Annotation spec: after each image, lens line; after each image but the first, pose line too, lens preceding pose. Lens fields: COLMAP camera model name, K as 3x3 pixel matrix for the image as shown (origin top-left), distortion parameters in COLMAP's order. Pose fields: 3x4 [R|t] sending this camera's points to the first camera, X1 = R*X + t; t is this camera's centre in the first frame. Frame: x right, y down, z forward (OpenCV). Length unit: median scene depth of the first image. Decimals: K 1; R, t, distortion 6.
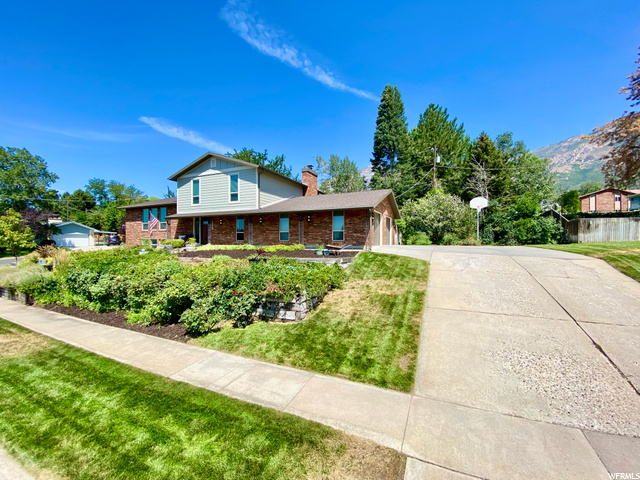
lens RADIAL K [[259.5, 0, 323.4], [0, 259.5, 245.3], [0, 0, 1]] dist [0.003302, -0.003752]
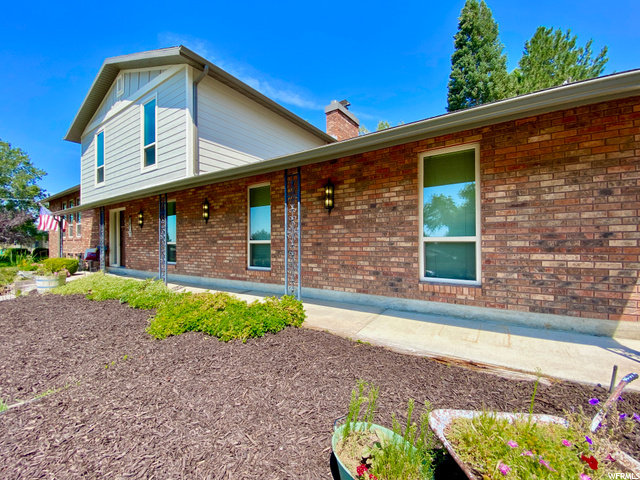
lens RADIAL K [[259.5, 0, 330.9], [0, 259.5, 236.8], [0, 0, 1]] dist [0.003302, -0.003752]
pose [[0.990281, -0.013498, -0.138426, -0.012193], [0.008969, 0.999405, -0.033294, -0.044866], [0.138793, 0.031729, 0.989813, 0.650193]]
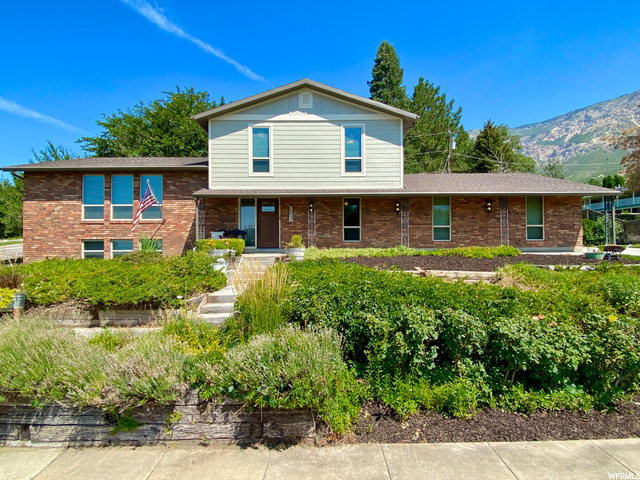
lens RADIAL K [[340.1, 0, 320.8], [0, 340.1, 239.9], [0, 0, 1]] dist [0.014832, -0.005061]
pose [[0.910983, -0.000253, 0.412443, -0.727426], [0.013545, 0.999479, -0.029304, 0.000764], [-0.412220, 0.032283, 0.910512, 0.351087]]
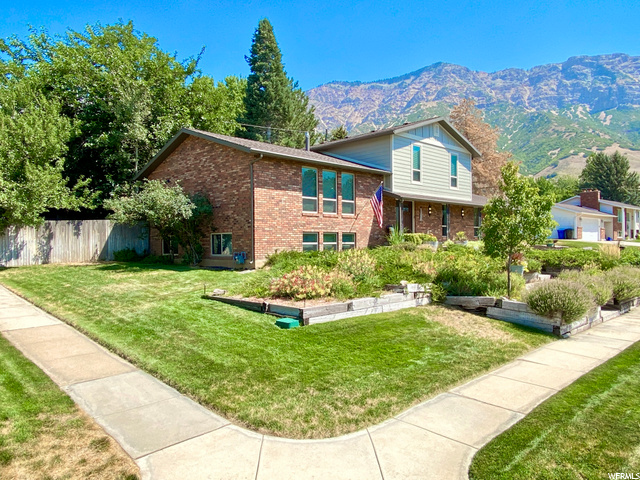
lens RADIAL K [[464.5, 0, 322.9], [0, 464.5, 238.9], [0, 0, 1]] dist [0.042096, -0.010050]
pose [[0.355088, 0.003945, 0.934824, -1.866063], [0.022834, 0.999656, -0.012892, 0.000102], [-0.934554, 0.025924, 0.354876, 0.878227]]
